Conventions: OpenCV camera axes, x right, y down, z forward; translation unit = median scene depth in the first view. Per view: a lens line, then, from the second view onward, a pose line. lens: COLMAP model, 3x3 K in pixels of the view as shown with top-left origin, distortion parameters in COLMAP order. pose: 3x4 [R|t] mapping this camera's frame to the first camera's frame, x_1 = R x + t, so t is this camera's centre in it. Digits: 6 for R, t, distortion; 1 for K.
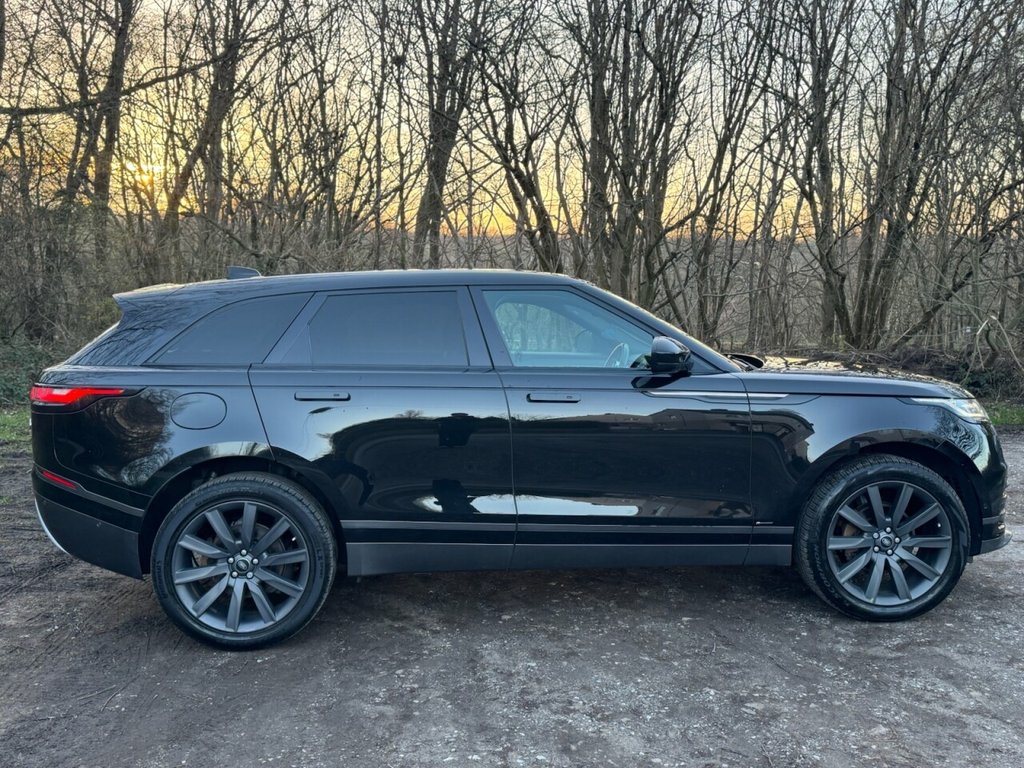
lens RADIAL K [[909.3, 0, 504.5], [0, 909.3, 384.0], [0, 0, 1]] dist [0.123191, -0.208072]
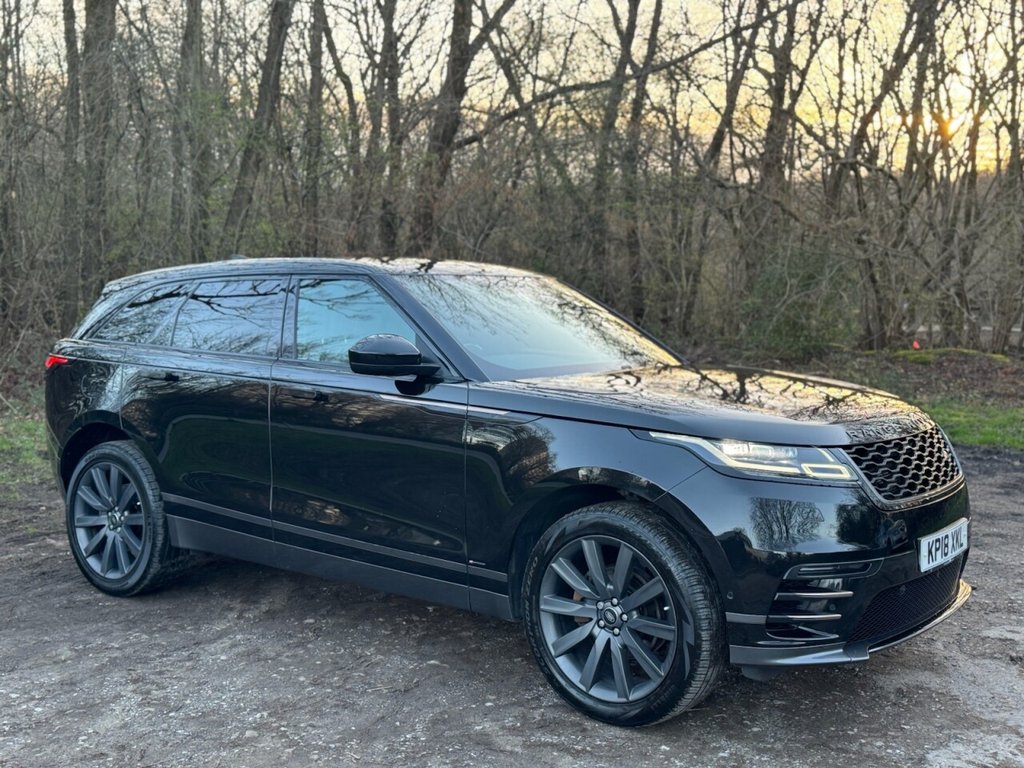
lens RADIAL K [[1122.0, 0, 512.0], [0, 1122.0, 384.0], [0, 0, 1]] dist [0.190772, -0.390867]
pose [[0.757100, 0.069499, -0.649591, 0.991174], [-0.073038, 0.997096, 0.021552, -0.036642], [0.649203, 0.031127, 0.759978, 0.241971]]
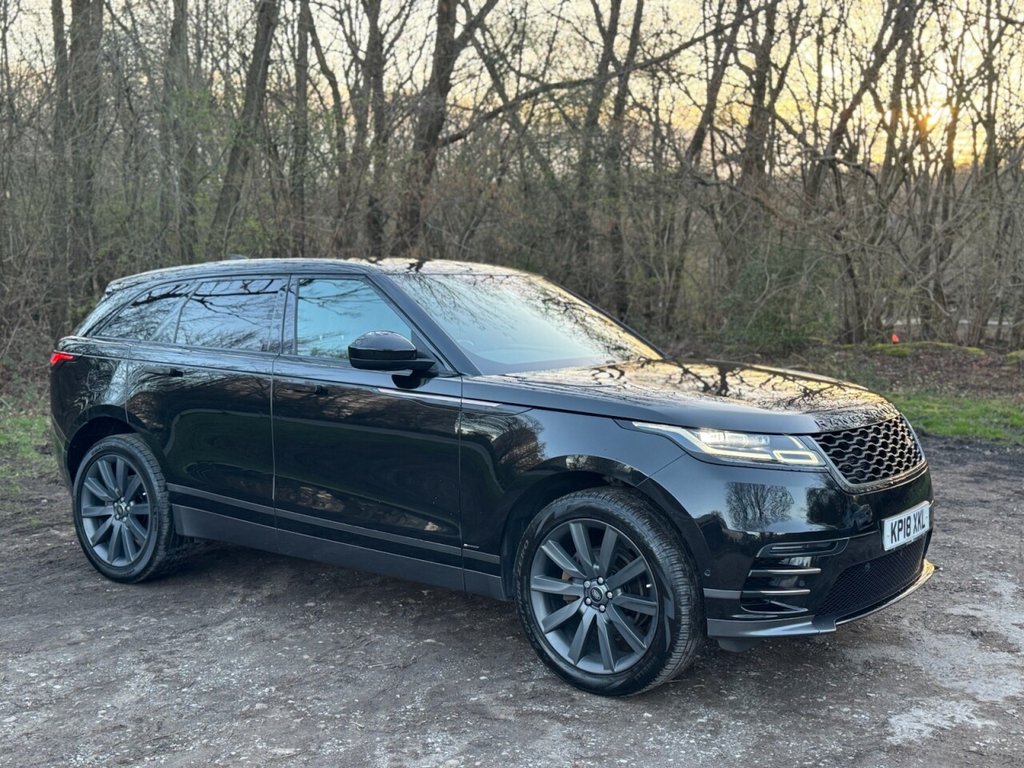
lens RADIAL K [[1122.0, 0, 512.0], [0, 1122.0, 384.0], [0, 0, 1]] dist [0.190772, -0.390867]
pose [[0.766644, 0.069053, -0.638348, 1.028283], [-0.068884, 0.997307, 0.025154, -0.036504], [0.638366, 0.024688, 0.769337, 0.187494]]
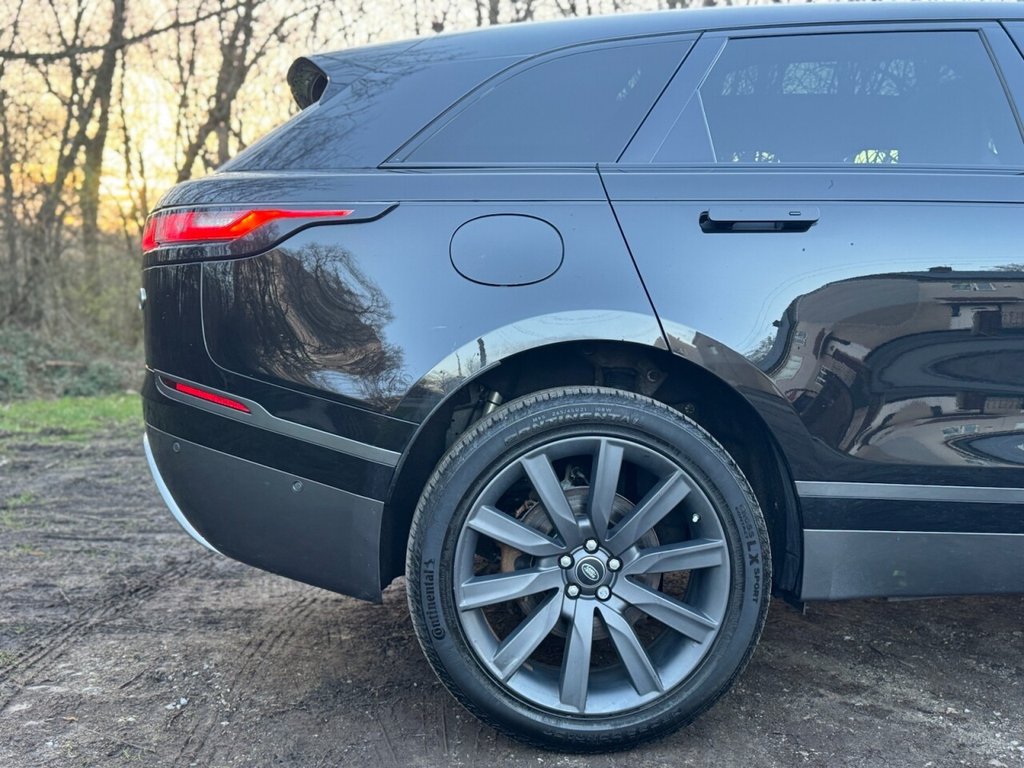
lens RADIAL K [[989.8, 0, 512.0], [0, 989.8, 384.0], [0, 0, 1]] dist [0.173883, -0.344180]
pose [[0.999997, 0.001900, -0.001292, -0.325525], [-0.001947, 0.999307, -0.037161, 0.118028], [0.001221, 0.037163, 0.999308, 0.474058]]
